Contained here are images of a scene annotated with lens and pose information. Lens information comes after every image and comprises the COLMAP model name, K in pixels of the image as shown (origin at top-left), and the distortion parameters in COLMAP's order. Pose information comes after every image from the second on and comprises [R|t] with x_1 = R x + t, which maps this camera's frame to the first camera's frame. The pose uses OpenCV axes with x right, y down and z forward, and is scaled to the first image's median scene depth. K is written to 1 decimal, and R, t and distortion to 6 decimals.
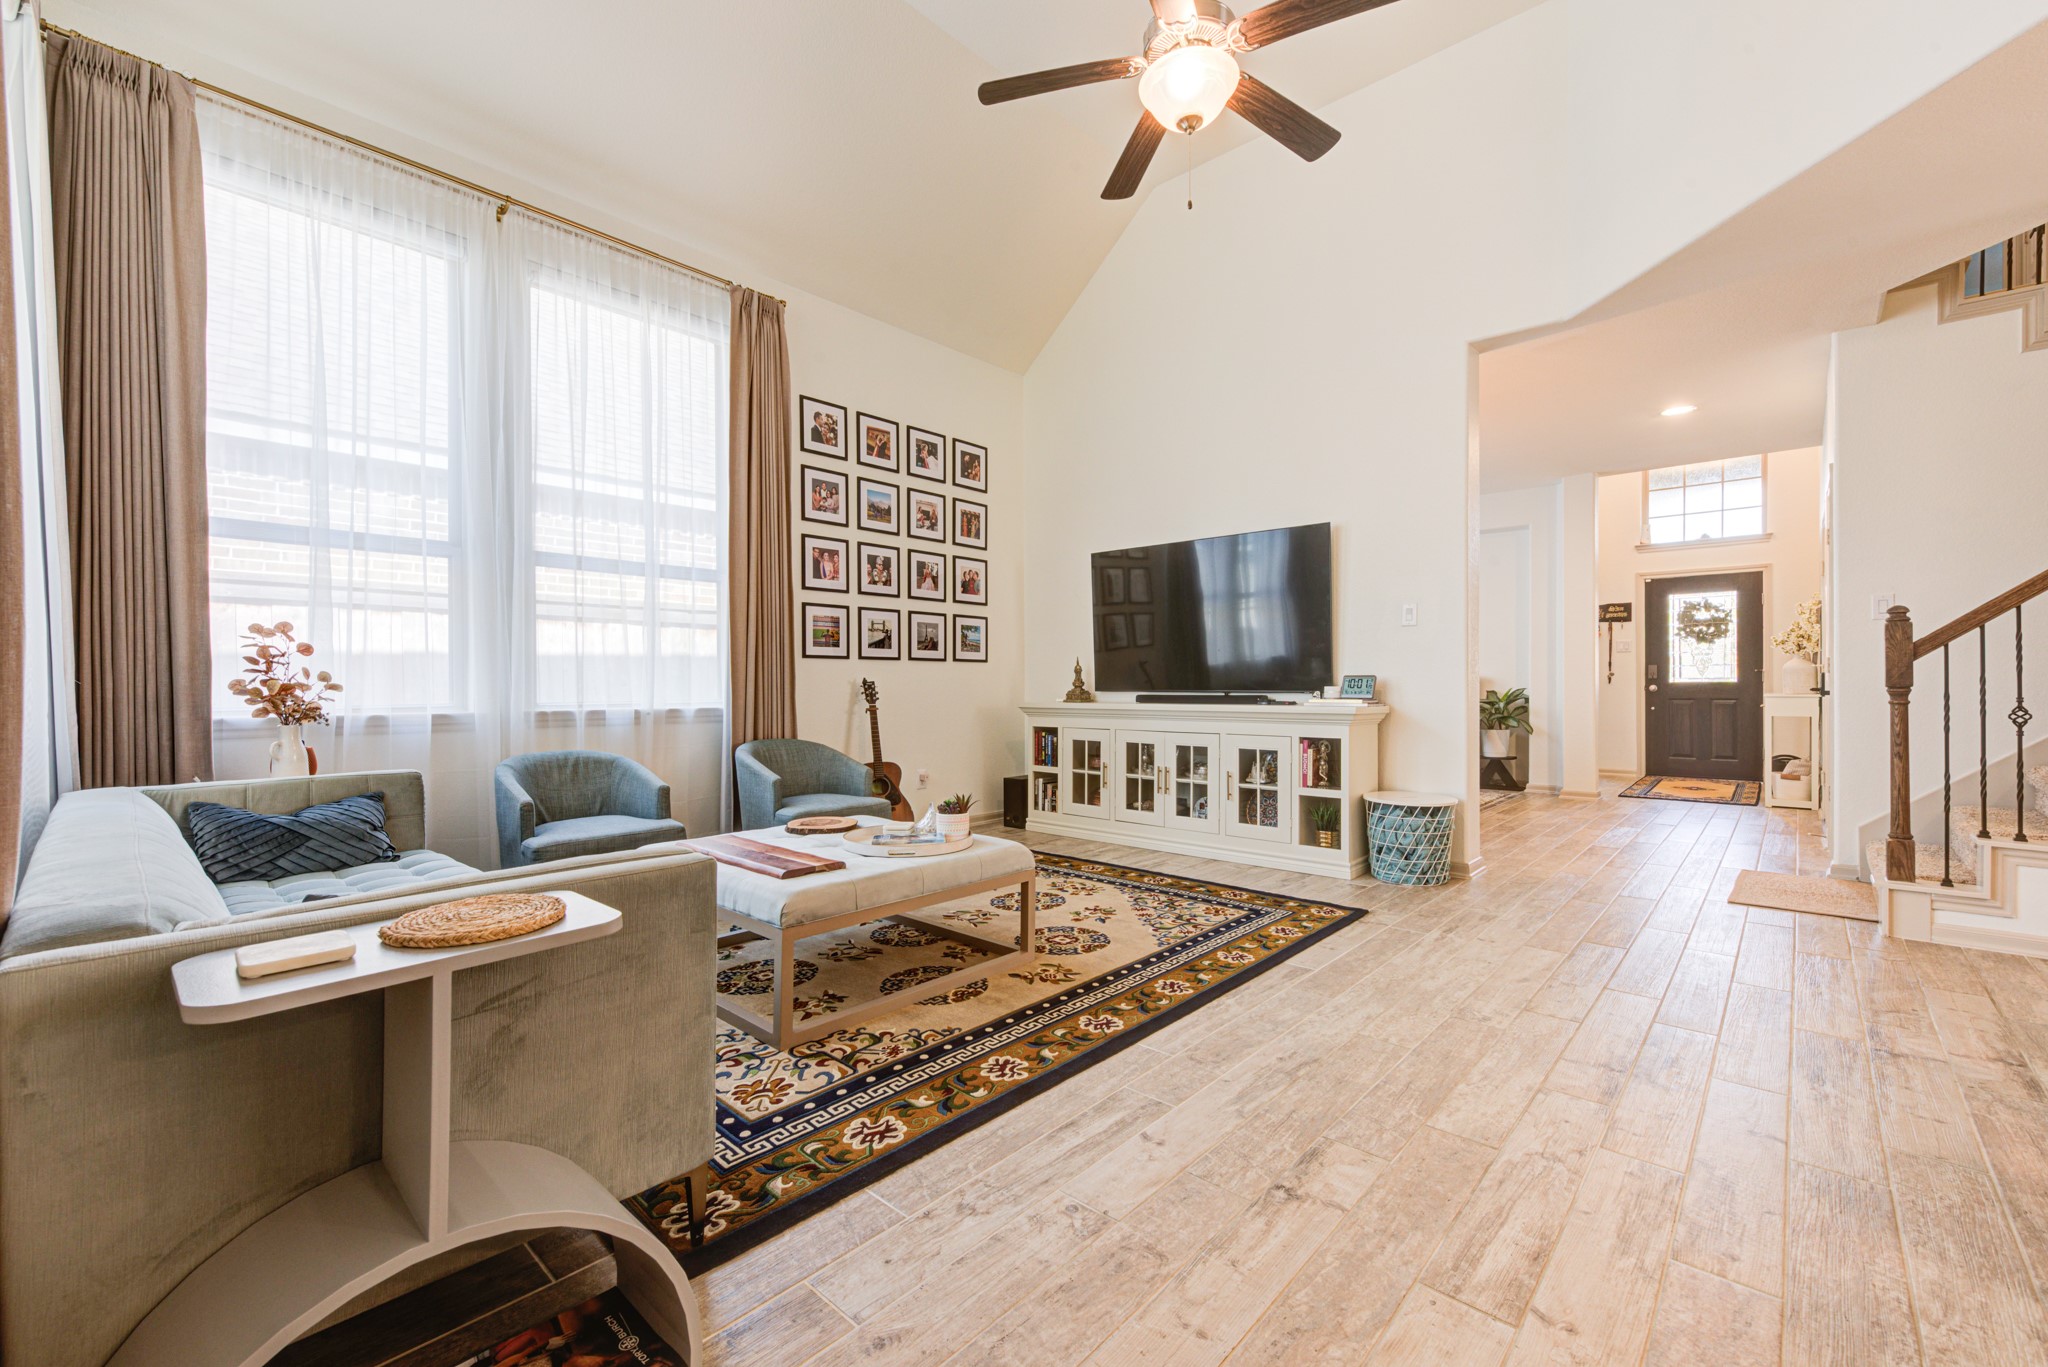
lens RADIAL K [[847.0, 0, 1029.0], [0, 847.0, 687.9], [0, 0, 1]] dist [0.004301, -0.001599]
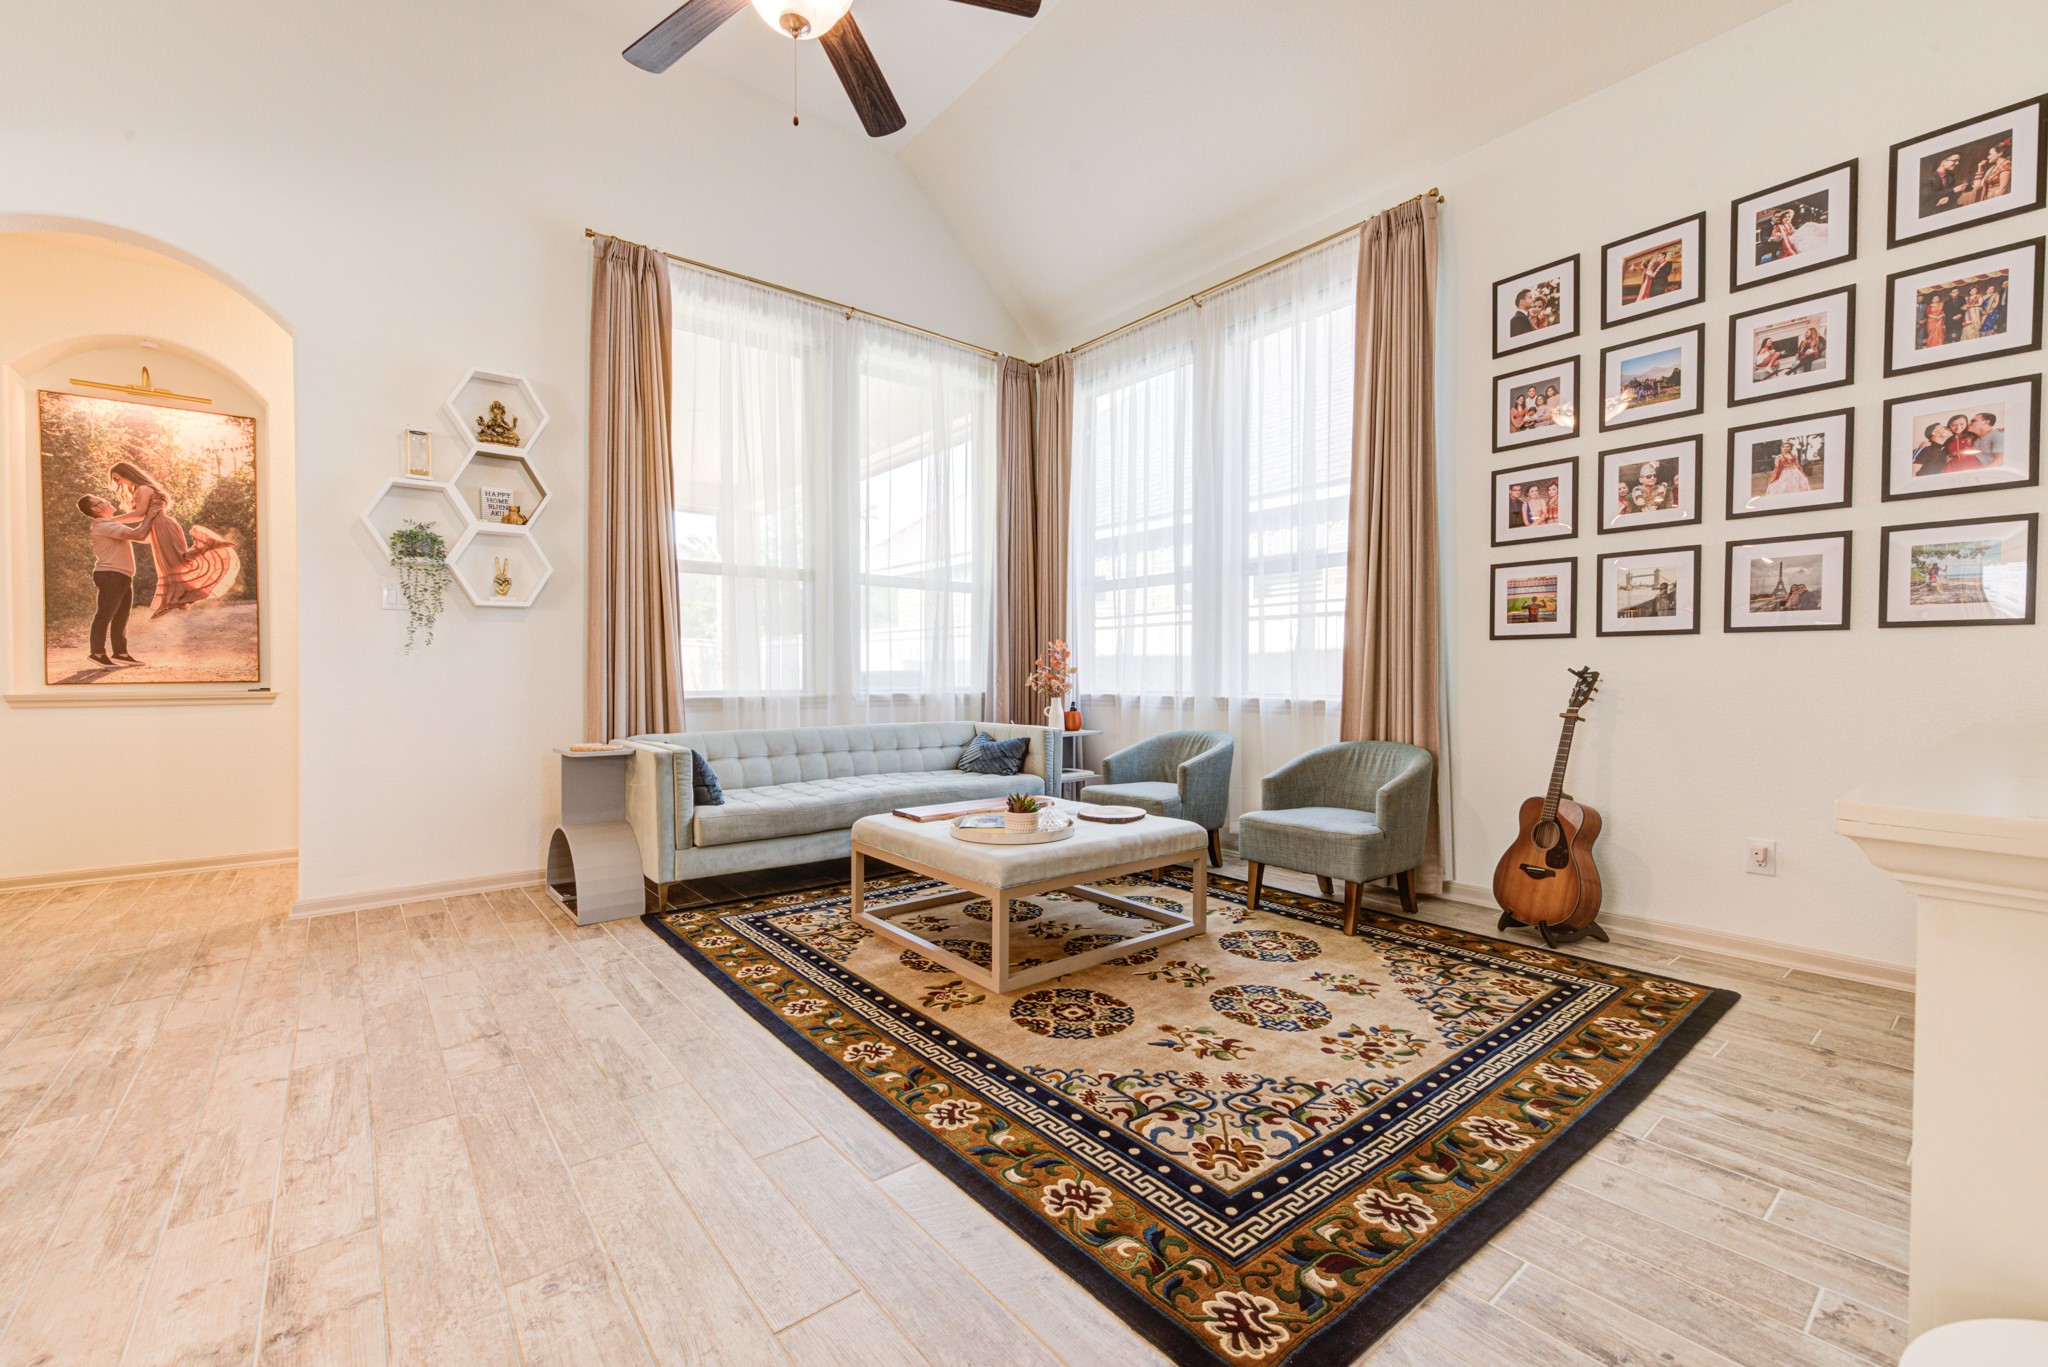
lens RADIAL K [[847.0, 0, 1018.0], [0, 847.0, 683.4], [0, 0, 1]] dist [0.004301, -0.001599]
pose [[-0.157748, 0.013311, -0.987390, 0.697050], [-0.004752, 0.999887, 0.014239, -0.008308], [0.987468, 0.006938, -0.157667, 0.936262]]
